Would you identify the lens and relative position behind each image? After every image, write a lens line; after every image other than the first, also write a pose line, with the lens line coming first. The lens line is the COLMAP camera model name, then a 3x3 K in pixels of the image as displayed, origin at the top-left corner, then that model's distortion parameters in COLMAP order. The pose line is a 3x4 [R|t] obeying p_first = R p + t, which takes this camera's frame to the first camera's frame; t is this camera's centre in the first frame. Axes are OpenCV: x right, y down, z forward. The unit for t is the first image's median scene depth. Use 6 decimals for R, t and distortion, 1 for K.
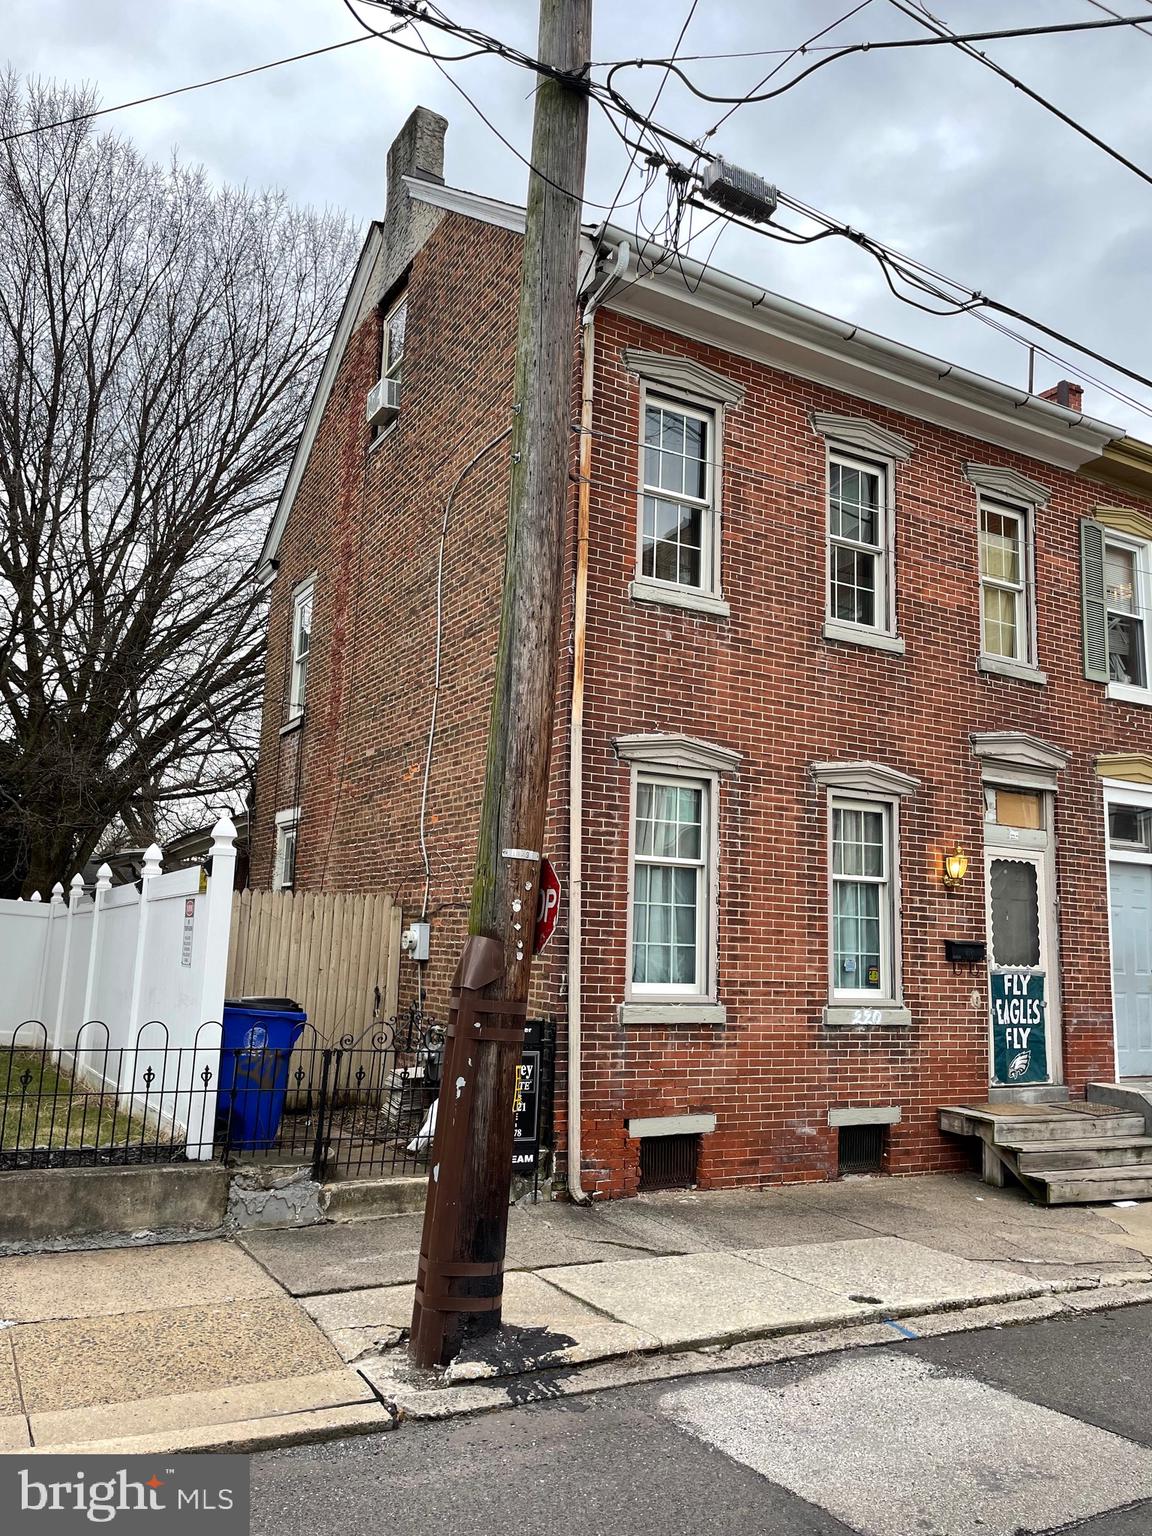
lens RADIAL K [[1161.9, 0, 561.0], [0, 1161.9, 764.1], [0, 0, 1]] dist [0.063035, -0.085282]
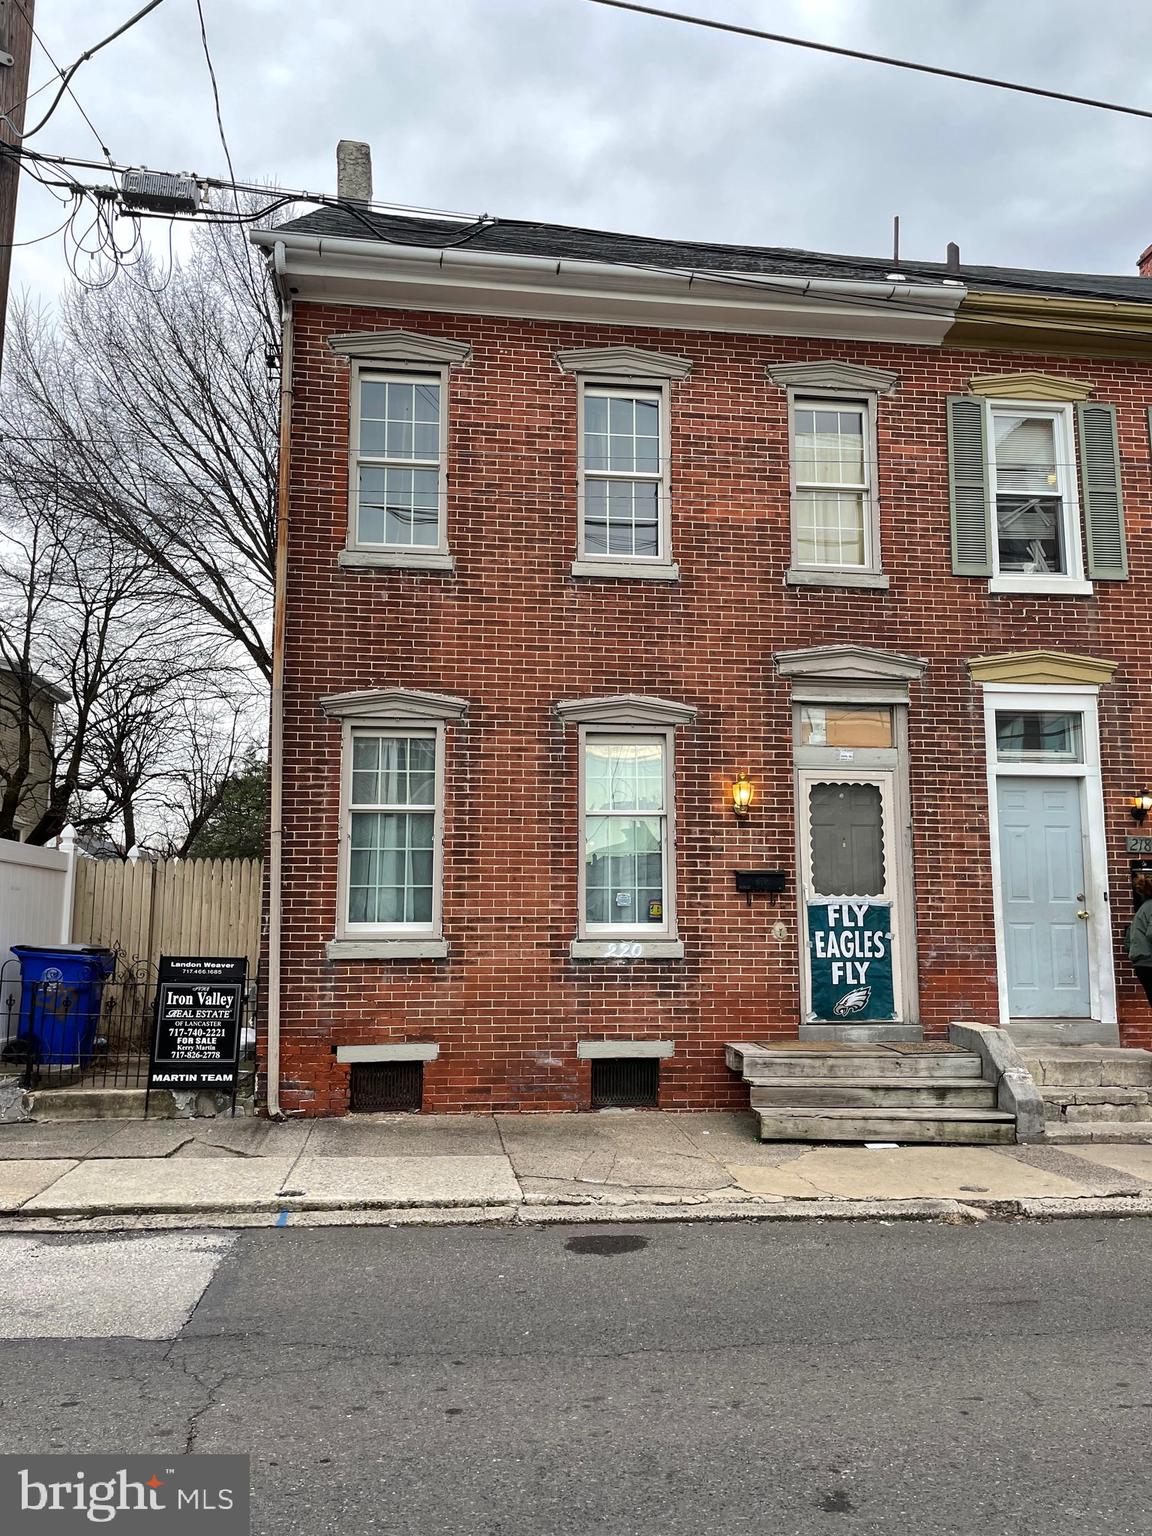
lens RADIAL K [[1161.9, 0, 589.1], [0, 1161.9, 767.5], [0, 0, 1]] dist [0.063035, -0.085282]
pose [[0.922797, -0.083935, -0.376033, 0.615494], [0.089698, 0.995967, -0.002188, 0.060391], [0.374700, -0.031710, 0.926604, 0.076527]]
